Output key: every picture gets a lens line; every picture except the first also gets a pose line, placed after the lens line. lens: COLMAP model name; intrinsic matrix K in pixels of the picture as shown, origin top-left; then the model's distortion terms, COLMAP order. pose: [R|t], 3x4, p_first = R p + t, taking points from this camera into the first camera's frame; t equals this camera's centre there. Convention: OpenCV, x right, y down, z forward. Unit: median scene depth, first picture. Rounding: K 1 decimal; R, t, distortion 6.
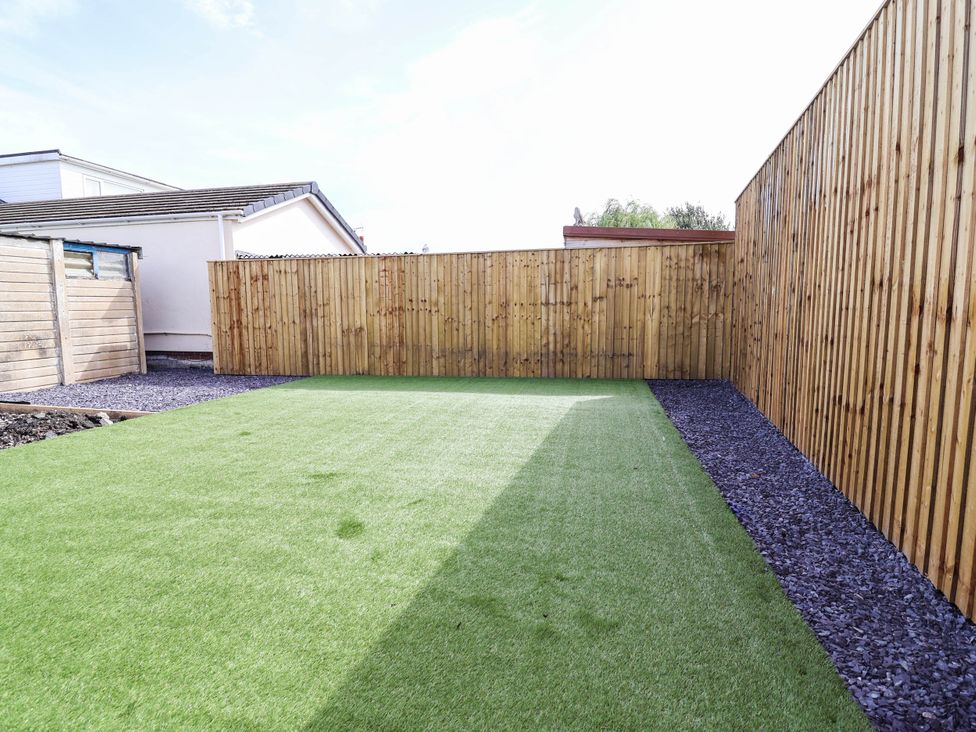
lens RADIAL K [[523.8, 0, 480.8], [0, 523.8, 366.0], [0, 0, 1]] dist [0.001614, -0.014200]
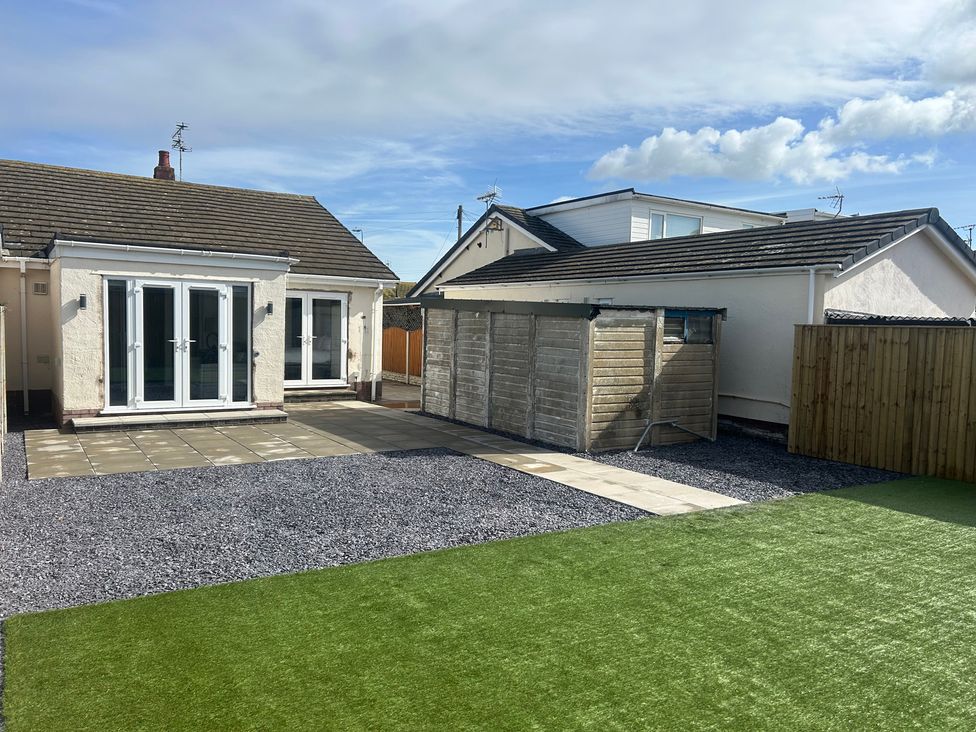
lens RADIAL K [[733.1, 0, 484.2], [0, 733.1, 378.4], [0, 0, 1]] dist [0.018597, -0.005874]
pose [[0.696877, 0.075405, -0.713216, 0.005198], [-0.108907, 0.994051, -0.001315, -0.052001], [0.708874, 0.078591, 0.700943, -0.238759]]
